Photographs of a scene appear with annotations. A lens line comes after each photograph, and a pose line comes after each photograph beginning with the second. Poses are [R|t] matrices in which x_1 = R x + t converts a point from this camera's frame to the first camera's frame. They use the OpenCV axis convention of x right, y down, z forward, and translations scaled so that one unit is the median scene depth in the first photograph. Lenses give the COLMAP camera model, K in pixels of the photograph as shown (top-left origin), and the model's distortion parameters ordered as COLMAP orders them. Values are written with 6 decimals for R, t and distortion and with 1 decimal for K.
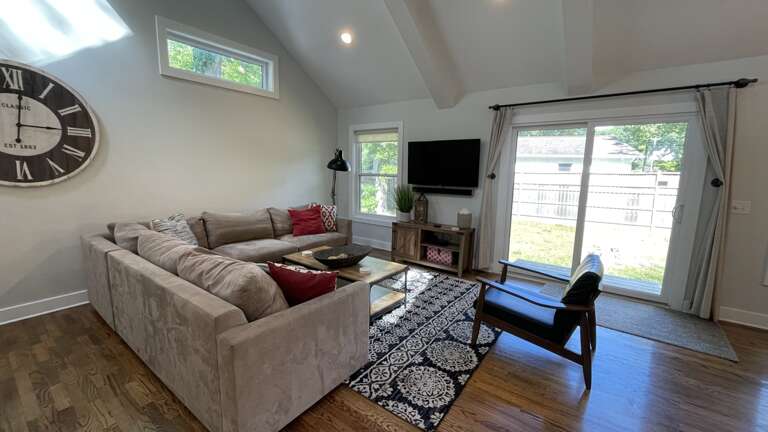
lens RADIAL K [[309.6, 0, 385.2], [0, 309.6, 215.7], [0, 0, 1]] dist [-0.004186, -0.000035]
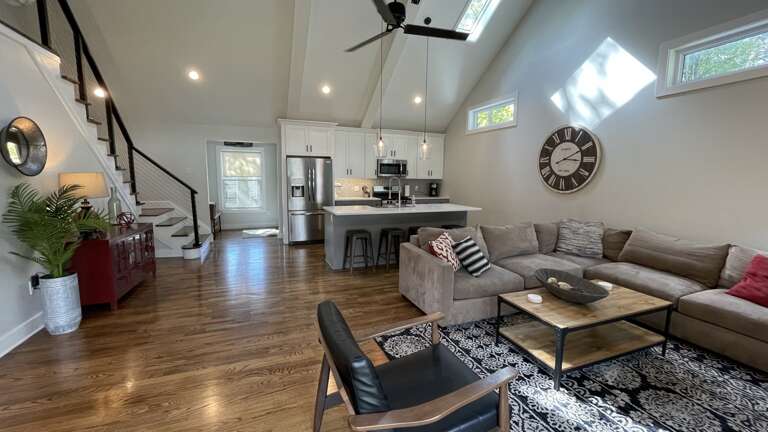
lens RADIAL K [[309.6, 0, 383.2], [0, 309.6, 214.1], [0, 0, 1]] dist [-0.004186, -0.000035]
pose [[-0.532874, 0.079929, -0.842411, 0.809814], [-0.149568, 0.970958, 0.186737, -0.139455], [0.832871, 0.225505, -0.505444, 0.957025]]
